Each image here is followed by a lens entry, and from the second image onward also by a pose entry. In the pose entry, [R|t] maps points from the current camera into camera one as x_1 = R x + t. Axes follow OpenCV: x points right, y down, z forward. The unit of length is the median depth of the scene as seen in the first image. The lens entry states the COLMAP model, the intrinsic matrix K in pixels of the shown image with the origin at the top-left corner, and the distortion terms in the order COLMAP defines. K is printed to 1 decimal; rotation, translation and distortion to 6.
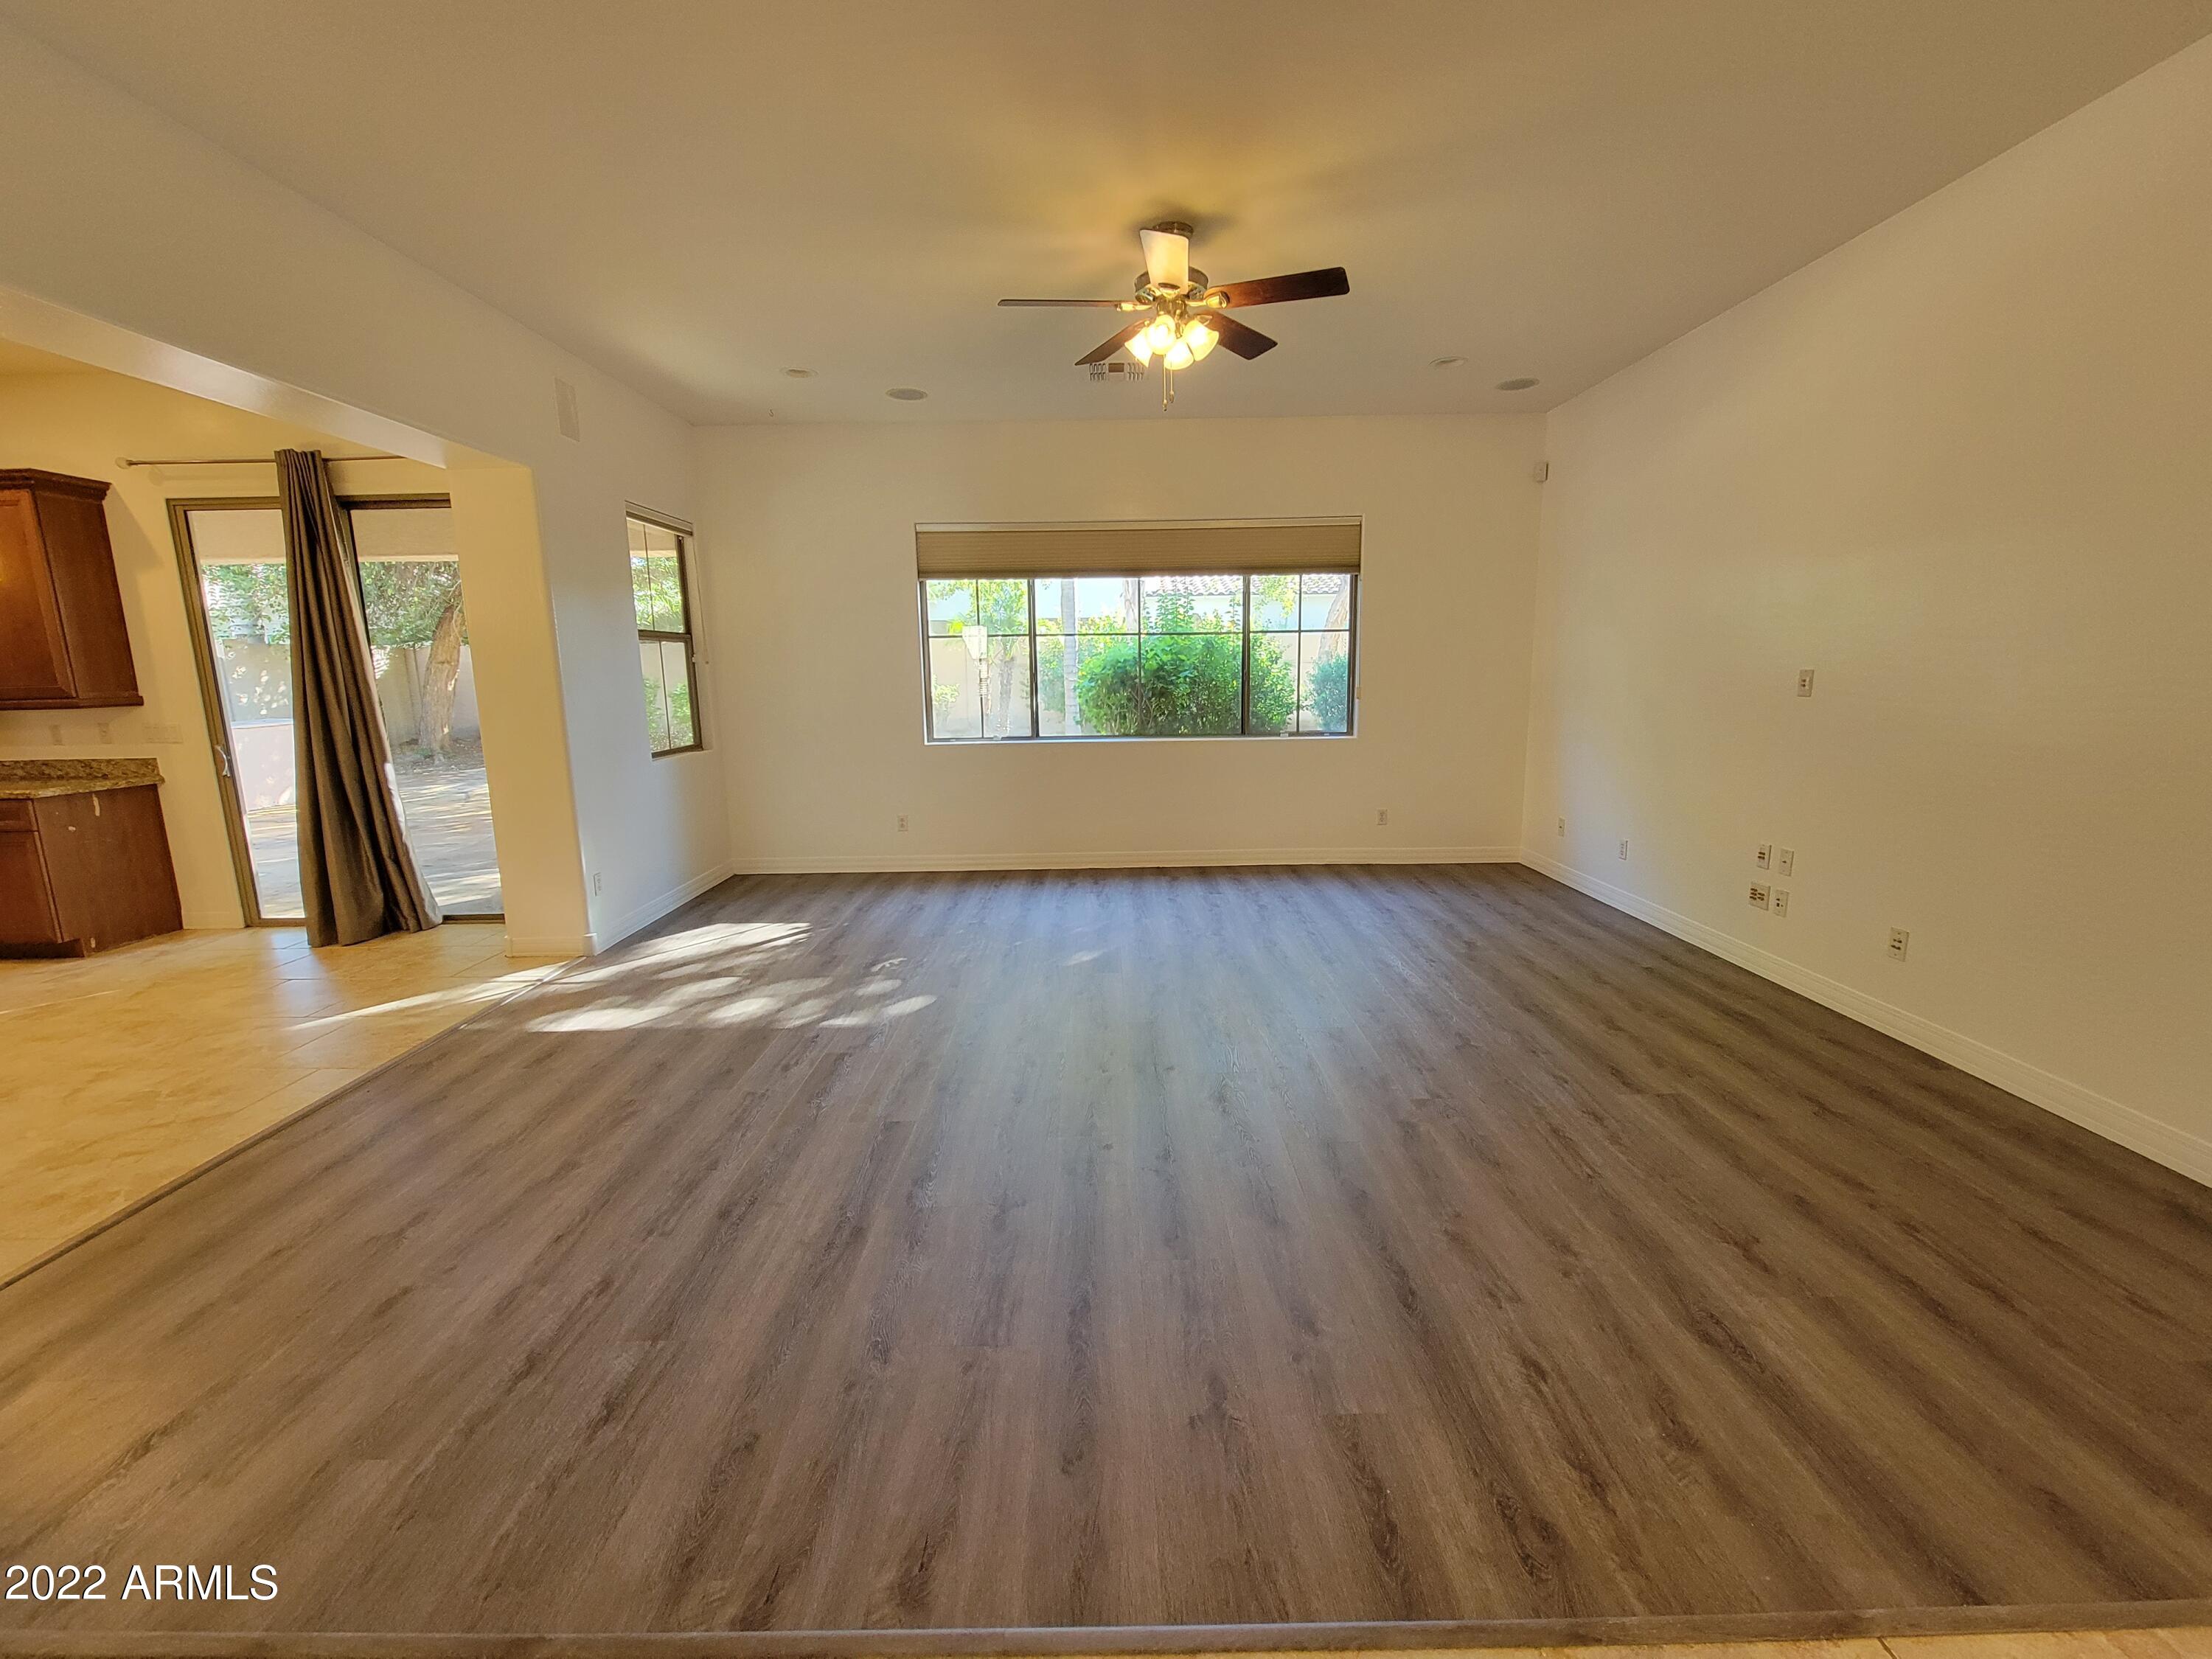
lens RADIAL K [[903.6, 0, 1115.7], [0, 903.6, 829.6], [0, 0, 1]] dist [-0.005989, -0.000318]
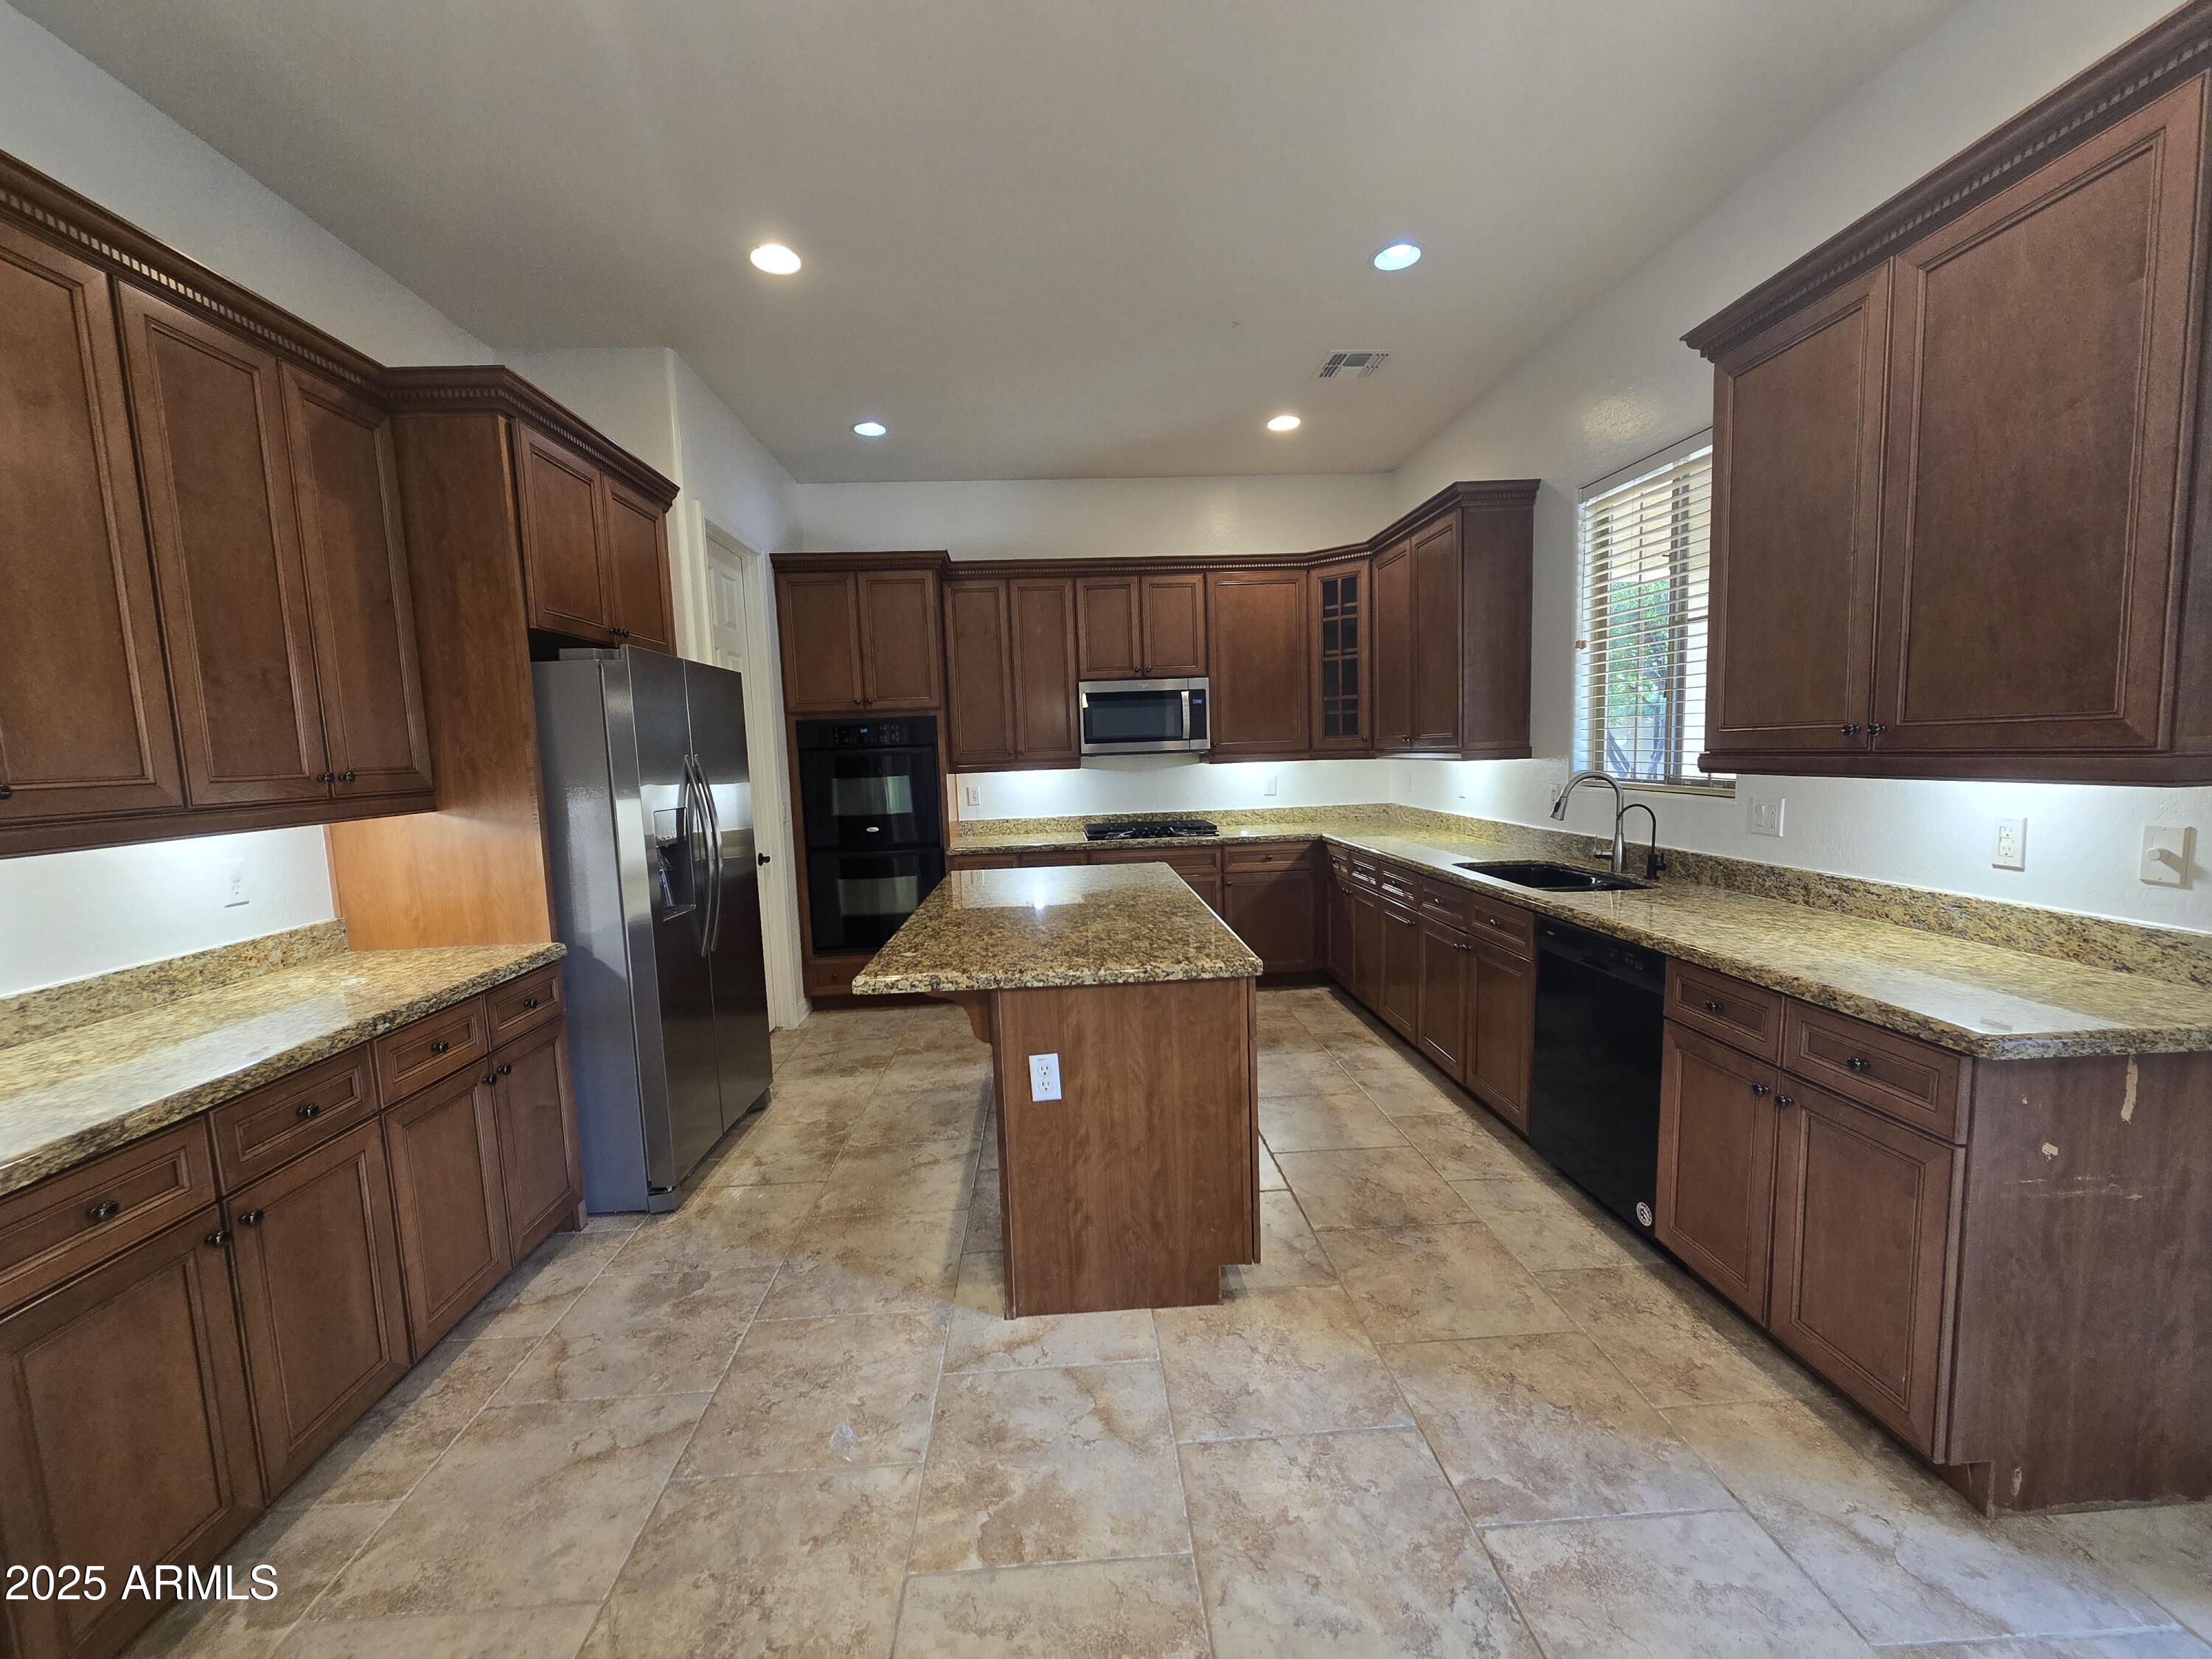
lens RADIAL K [[905.8, 0, 1103.4], [0, 905.8, 844.6], [0, 0, 1]] dist [-0.001130, 0.000628]
pose [[0.054244, 0.117715, -0.991565, -0.857661], [-0.143081, 0.983696, 0.108954, -0.096911], [0.988223, 0.135964, 0.070202, 0.610630]]
